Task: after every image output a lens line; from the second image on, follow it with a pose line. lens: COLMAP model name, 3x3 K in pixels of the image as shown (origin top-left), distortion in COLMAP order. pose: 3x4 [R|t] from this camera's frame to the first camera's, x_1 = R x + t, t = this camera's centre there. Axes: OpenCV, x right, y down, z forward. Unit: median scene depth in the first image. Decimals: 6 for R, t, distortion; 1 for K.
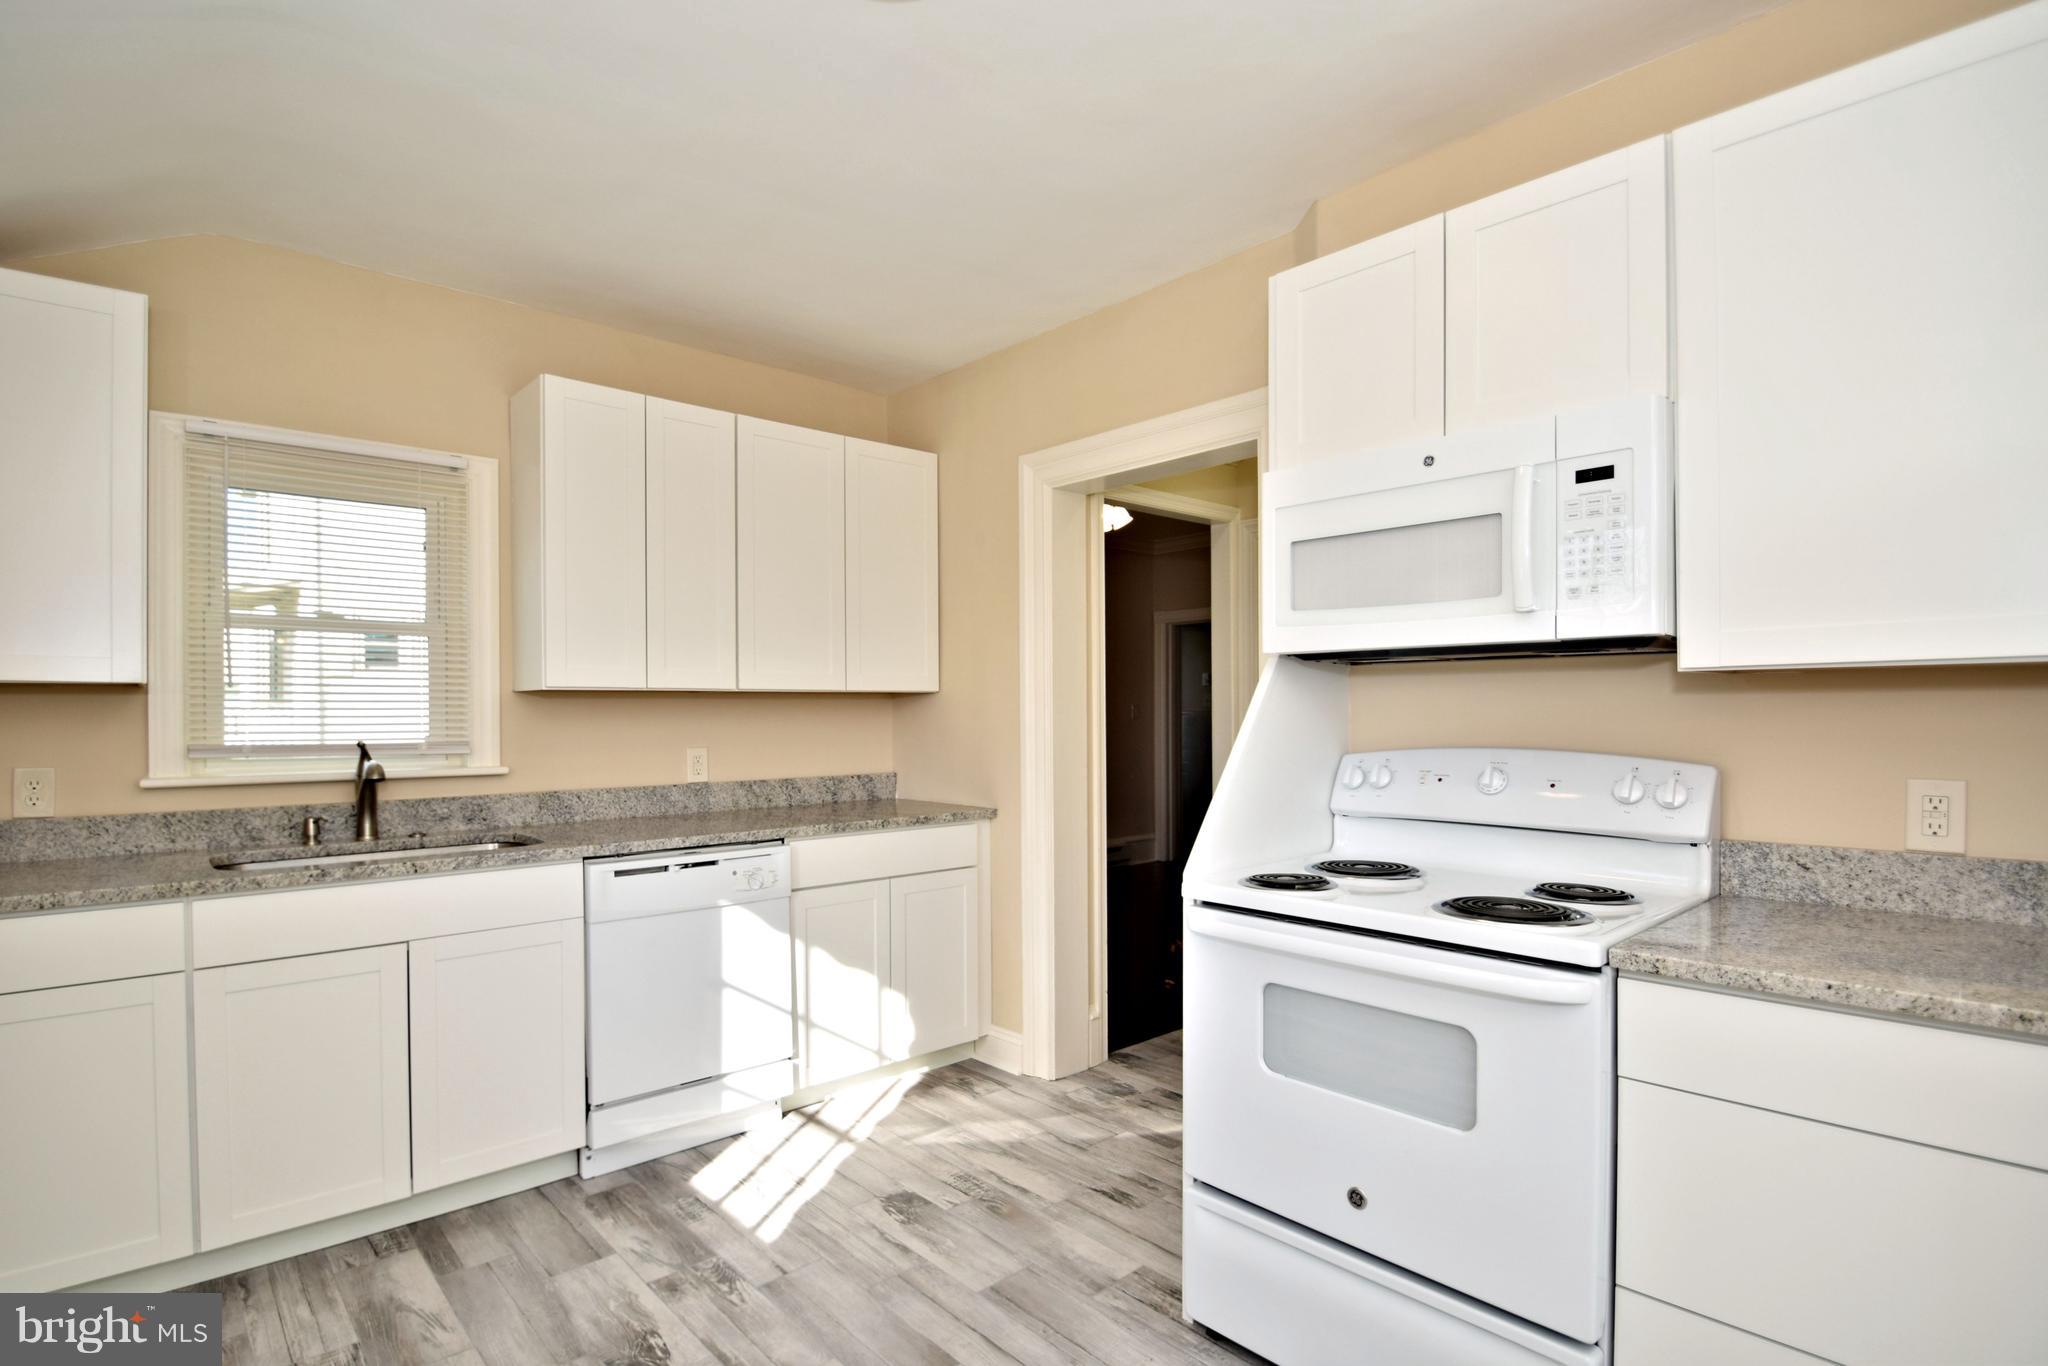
lens RADIAL K [[1012.9, 0, 1024.0], [0, 1012.9, 683.0], [0, 0, 1]] dist [-0.023319, -0.000317]
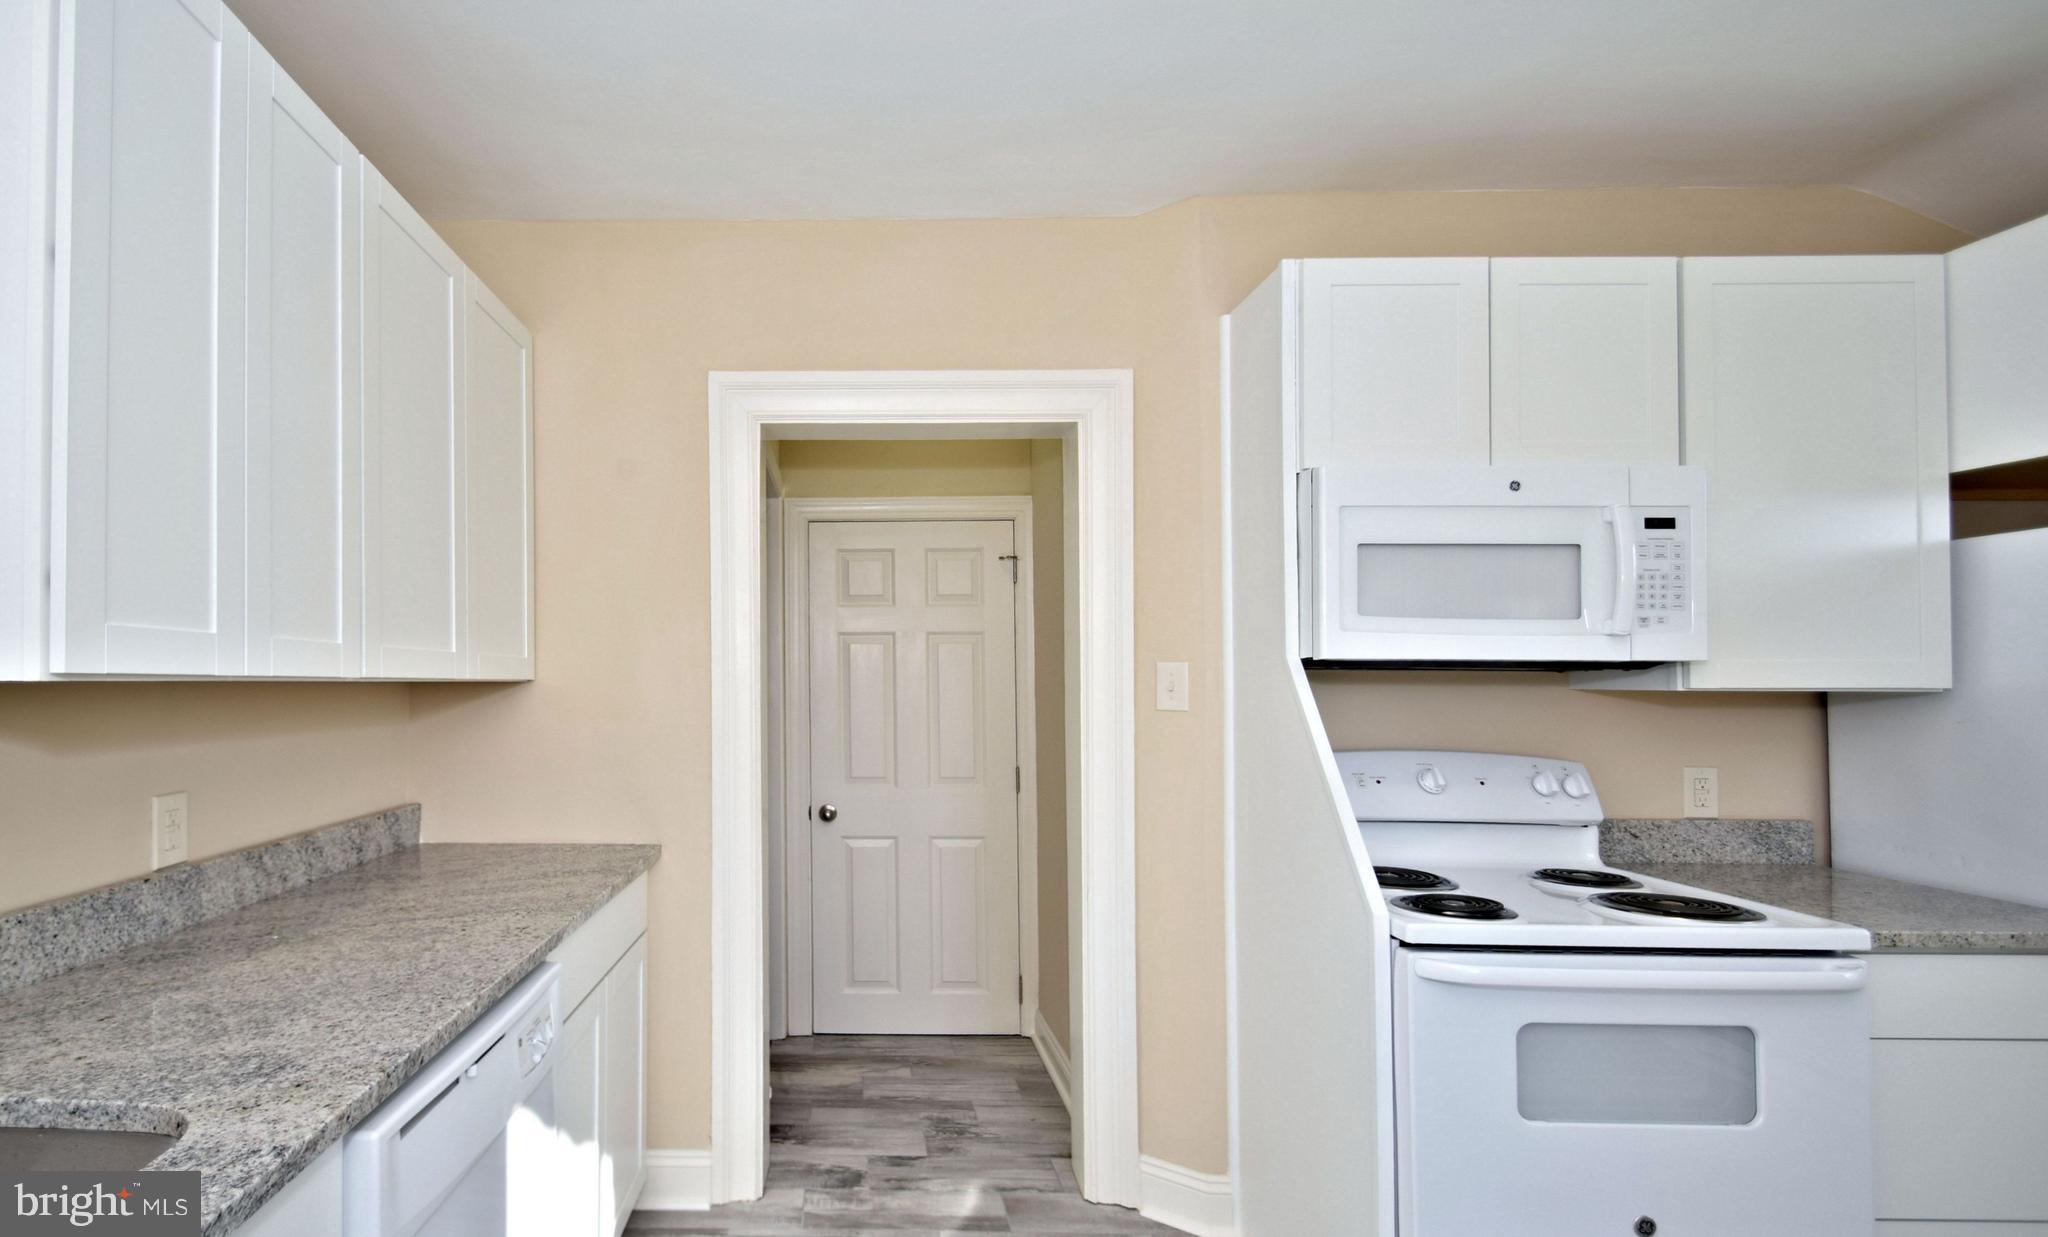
lens RADIAL K [[913.6, 0, 1024.0], [0, 913.6, 659.0], [0, 0, 1]] dist [0.002847, -0.000379]
pose [[0.688571, 0.034494, 0.724348, -0.674432], [-0.027040, 0.999395, -0.021887, -0.003573], [-0.724665, -0.004515, 0.689087, 0.744268]]
